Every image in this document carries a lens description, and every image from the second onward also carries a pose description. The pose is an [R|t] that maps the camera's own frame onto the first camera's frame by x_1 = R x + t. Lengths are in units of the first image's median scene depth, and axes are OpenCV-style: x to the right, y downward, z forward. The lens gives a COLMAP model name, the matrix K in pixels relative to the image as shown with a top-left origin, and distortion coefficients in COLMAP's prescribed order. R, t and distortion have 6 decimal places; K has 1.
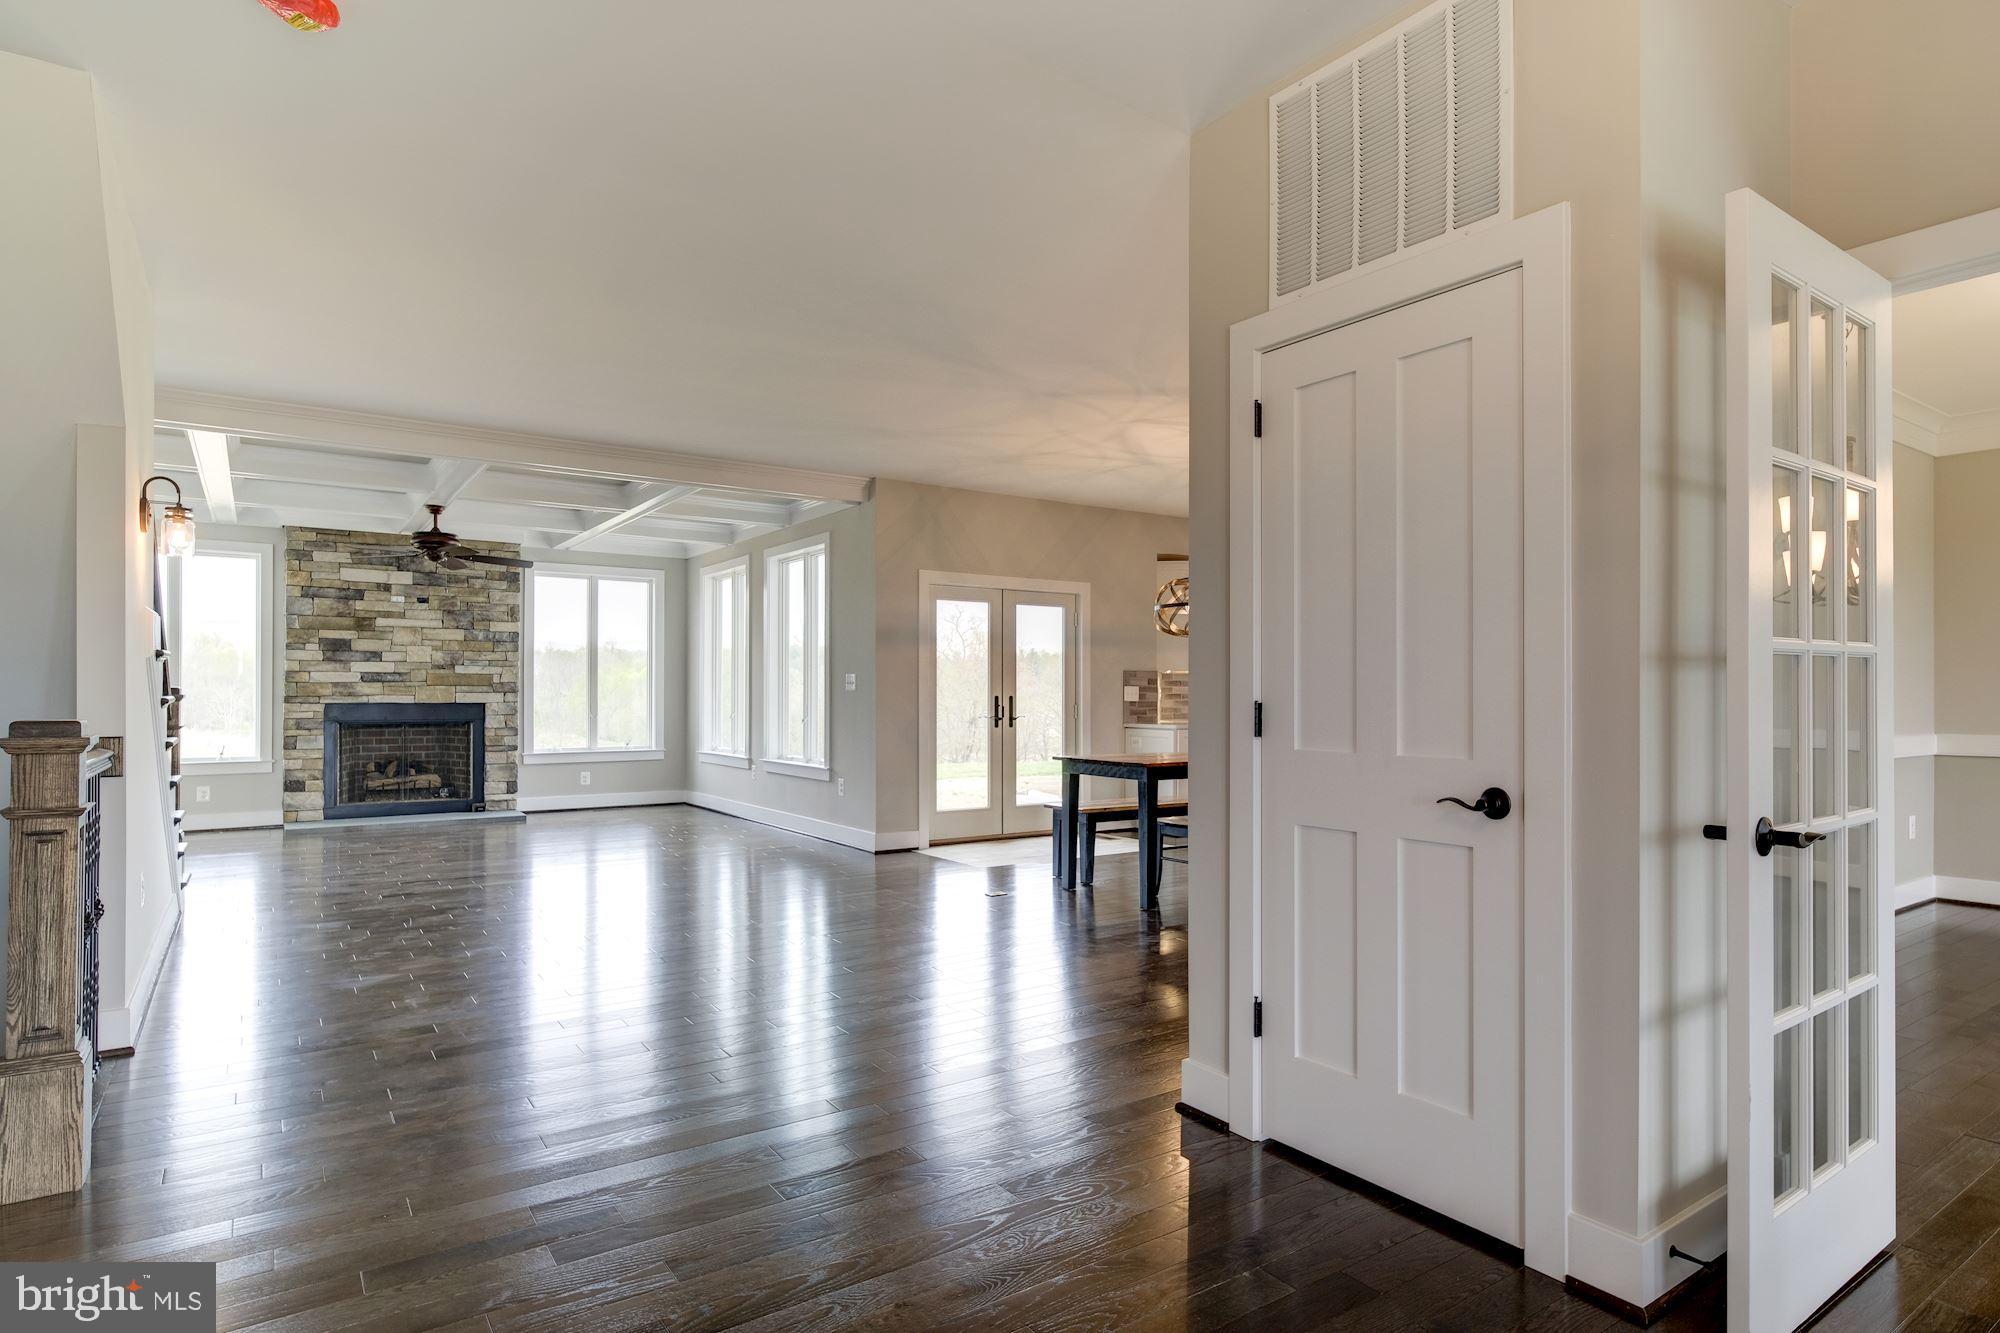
lens RADIAL K [[1073.8, 0, 1011.3], [0, 1073.8, 687.8], [0, 0, 1]] dist [0.000128, 0.000184]
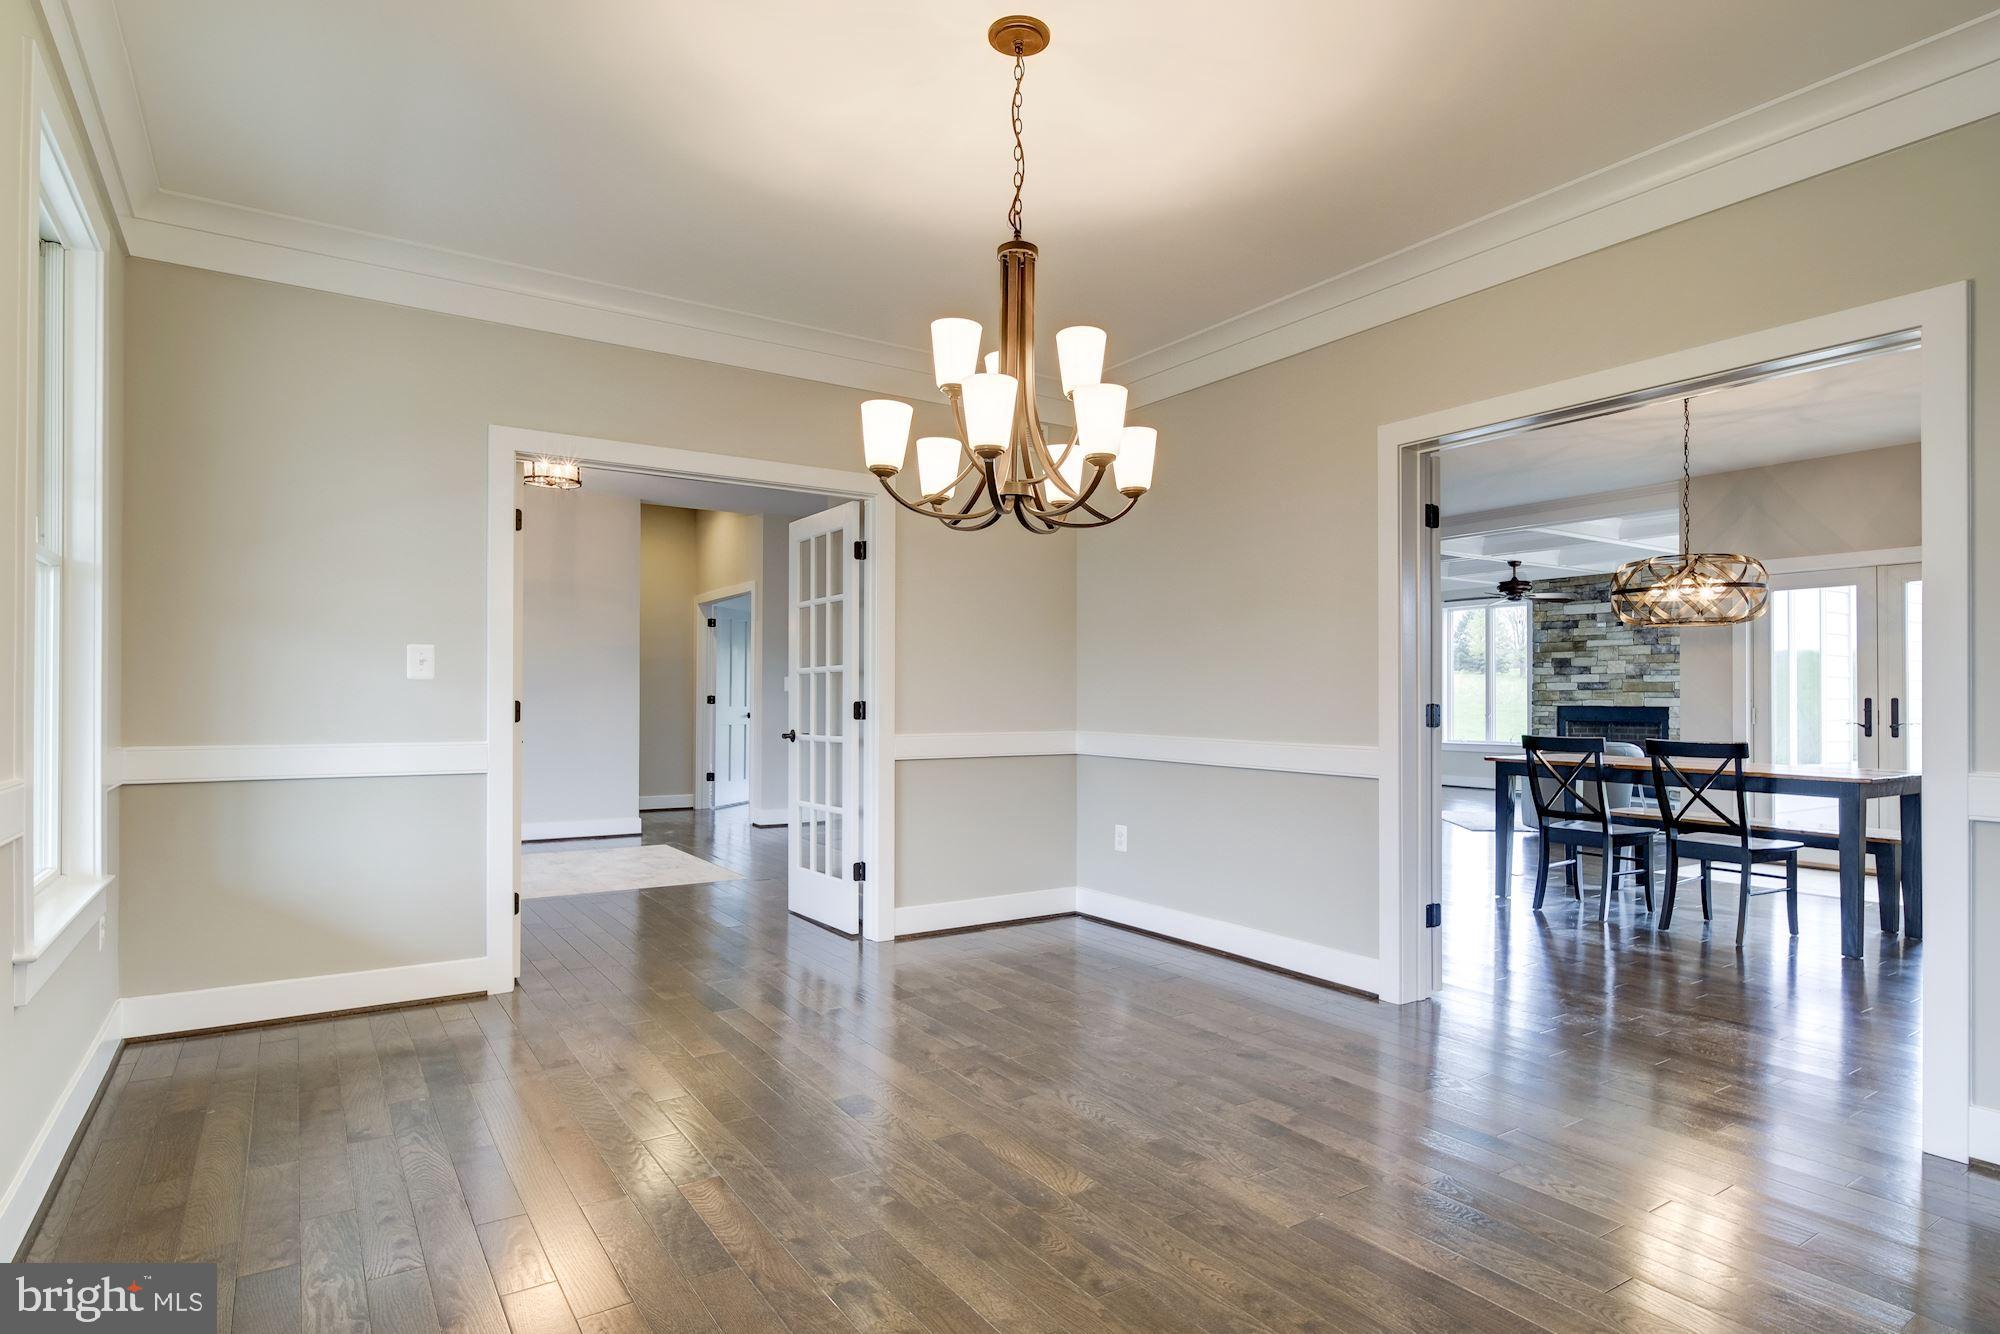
lens RADIAL K [[1073.8, 0, 1011.3], [0, 1073.8, 688.3], [0, 0, 1]] dist [0.000128, 0.000184]
pose [[-0.019900, -0.012427, -0.999725, 0.712587], [-0.000087, 0.999923, -0.012428, 0.008878], [0.999802, -0.000160, -0.019899, 0.319503]]
